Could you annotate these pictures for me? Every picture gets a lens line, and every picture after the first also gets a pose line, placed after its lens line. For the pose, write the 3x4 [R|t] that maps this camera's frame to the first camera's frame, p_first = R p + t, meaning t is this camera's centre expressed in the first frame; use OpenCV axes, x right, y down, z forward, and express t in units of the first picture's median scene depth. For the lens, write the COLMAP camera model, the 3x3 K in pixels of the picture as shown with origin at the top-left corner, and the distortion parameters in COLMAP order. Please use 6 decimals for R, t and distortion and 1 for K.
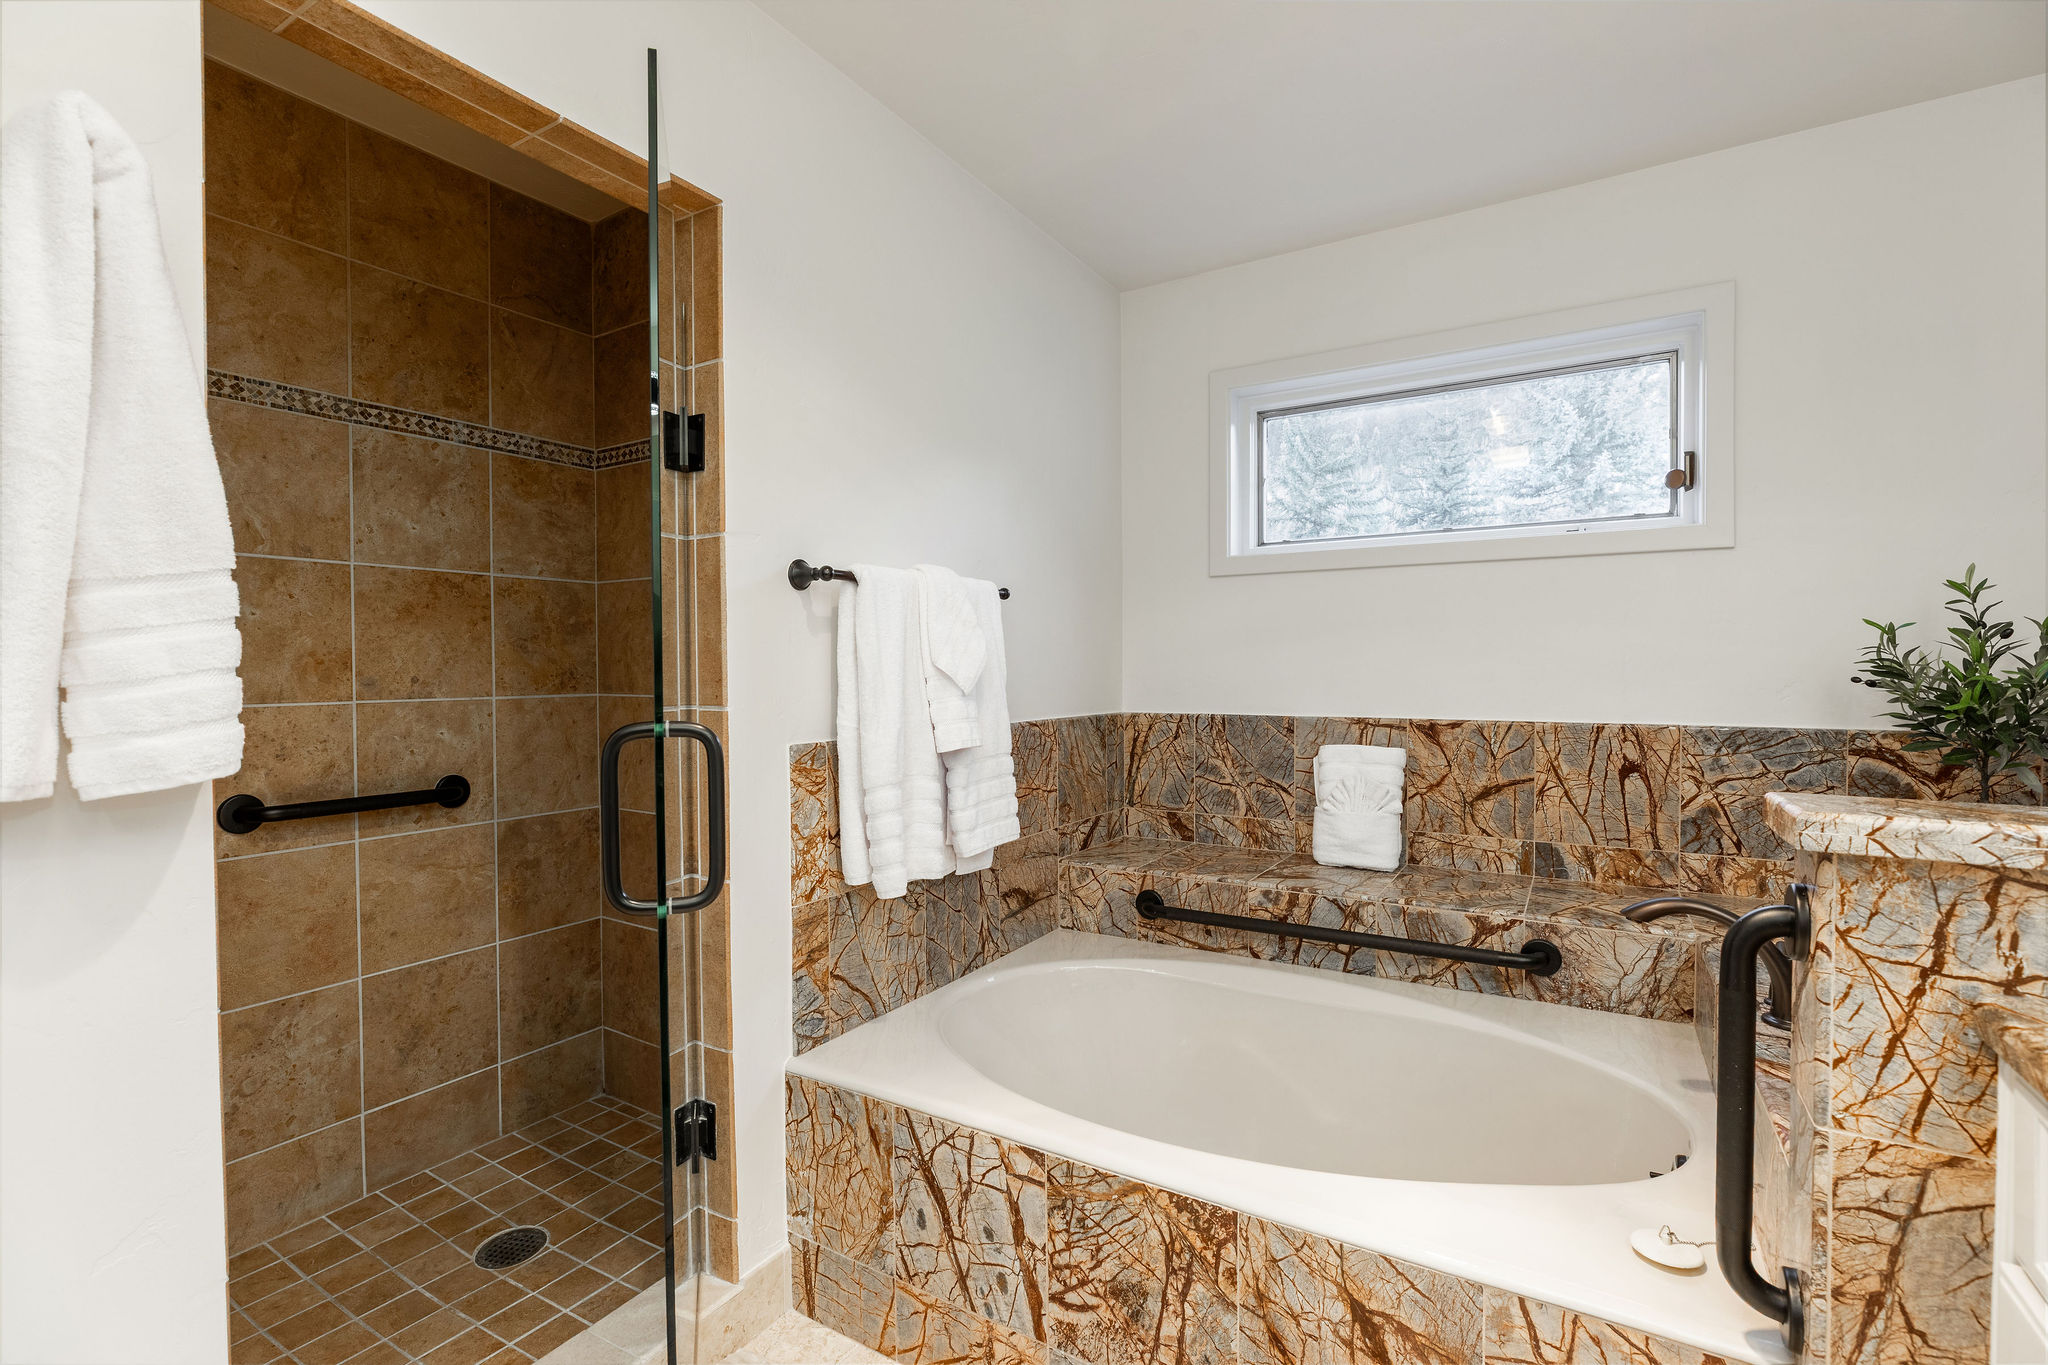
lens RADIAL K [[925.3, 0, 1022.0], [0, 925.3, 682.1], [0, 0, 1]] dist [-0.018415, 0.004971]
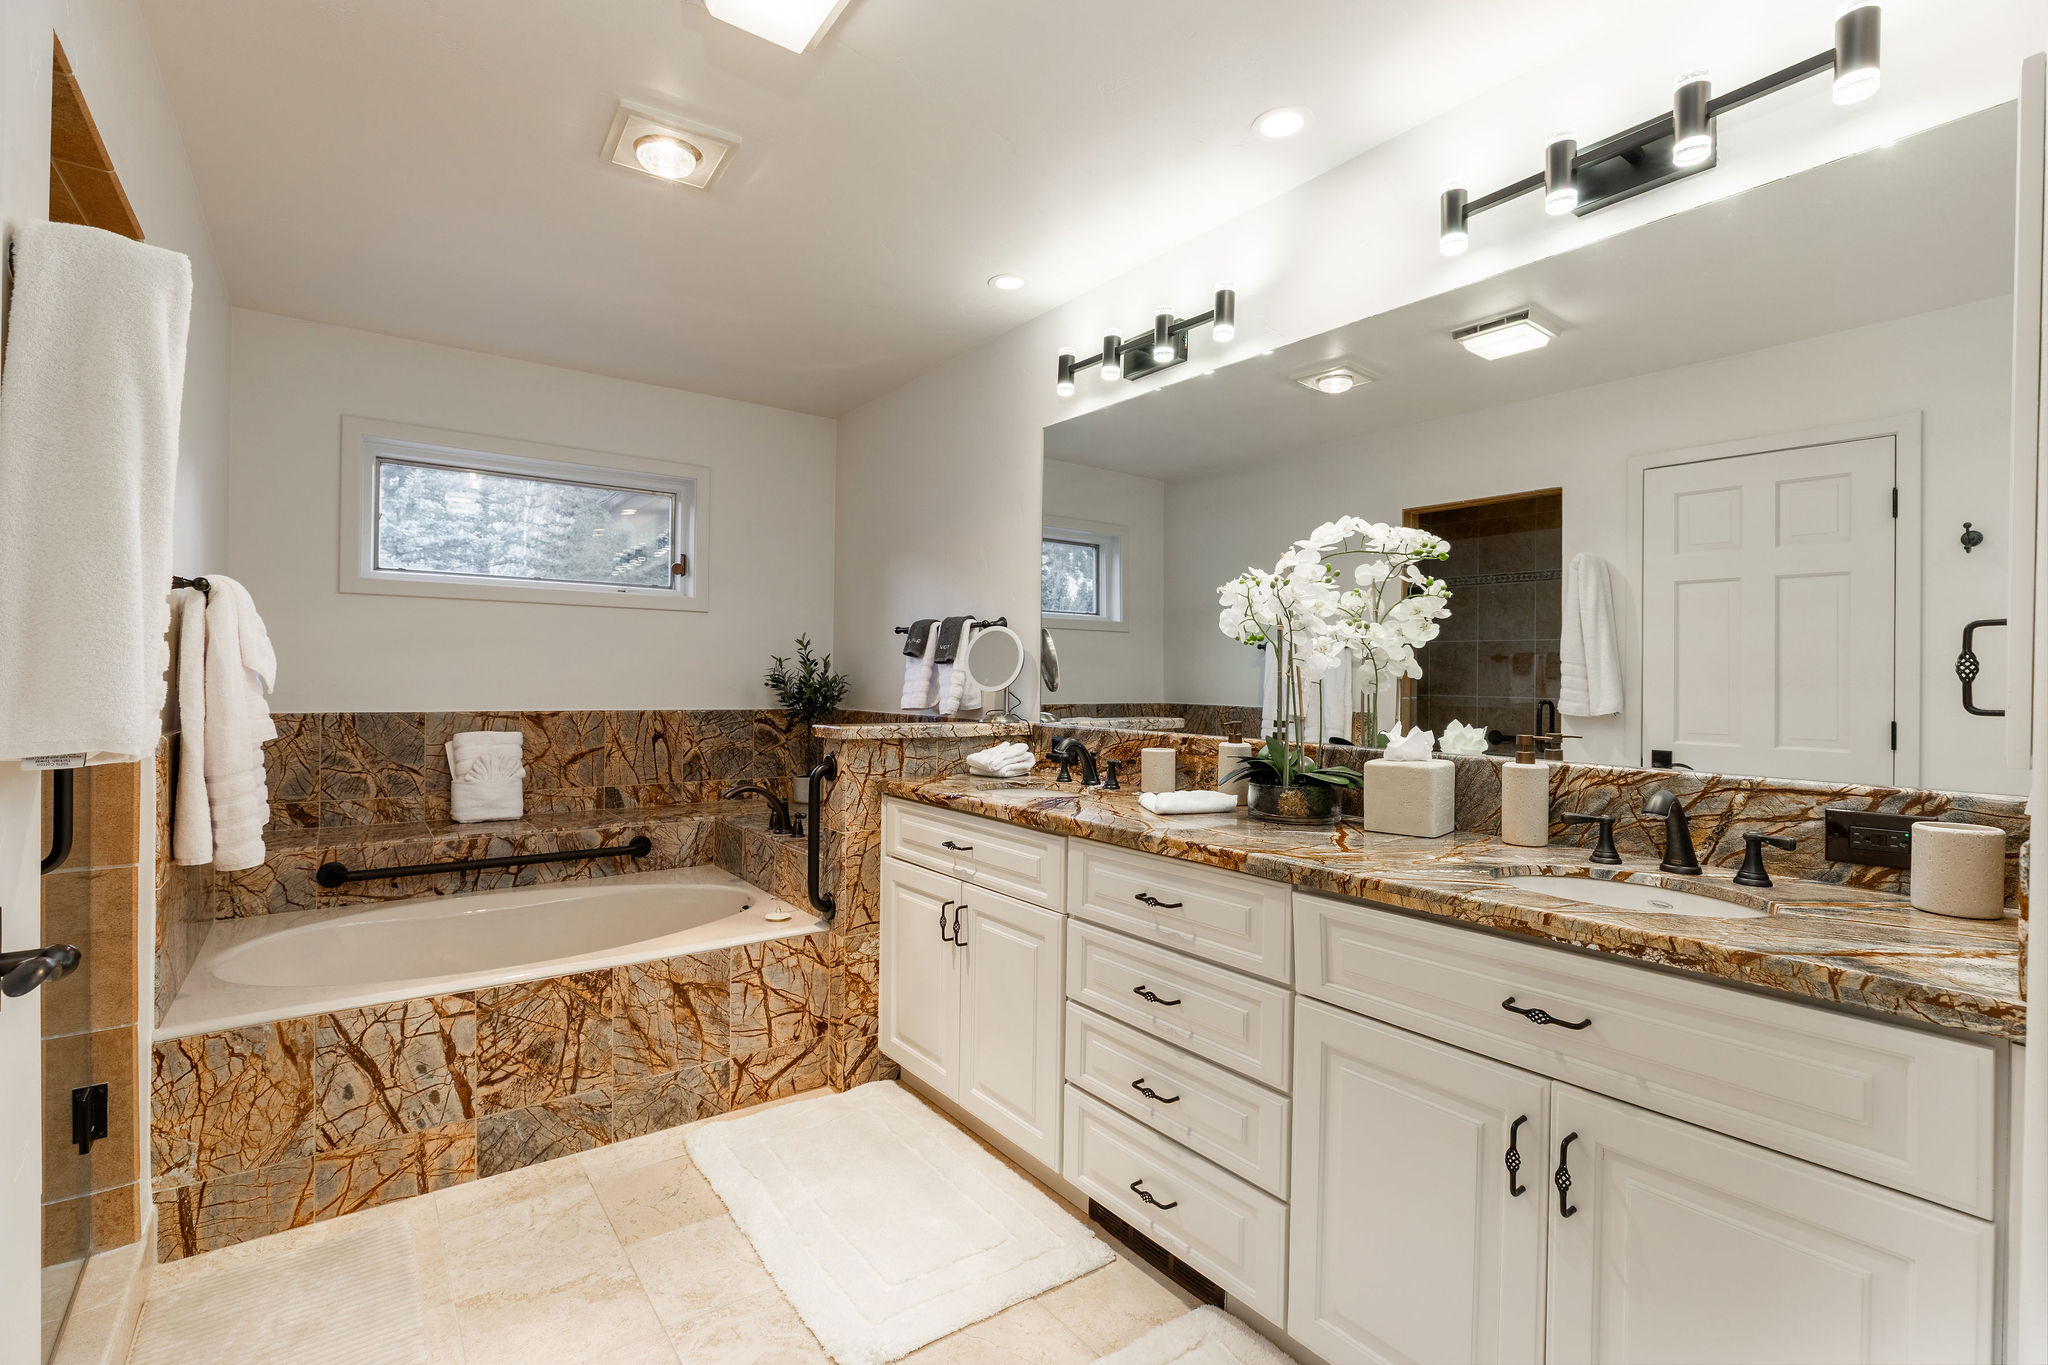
lens RADIAL K [[925.3, 0, 1025.9], [0, 925.3, 681.9], [0, 0, 1]] dist [-0.018415, 0.004971]
pose [[0.368398, 0.007759, 0.929636, -0.806014], [0.001183, 0.999960, -0.008814, 0.011139], [-0.929667, 0.004347, 0.368374, -0.313785]]
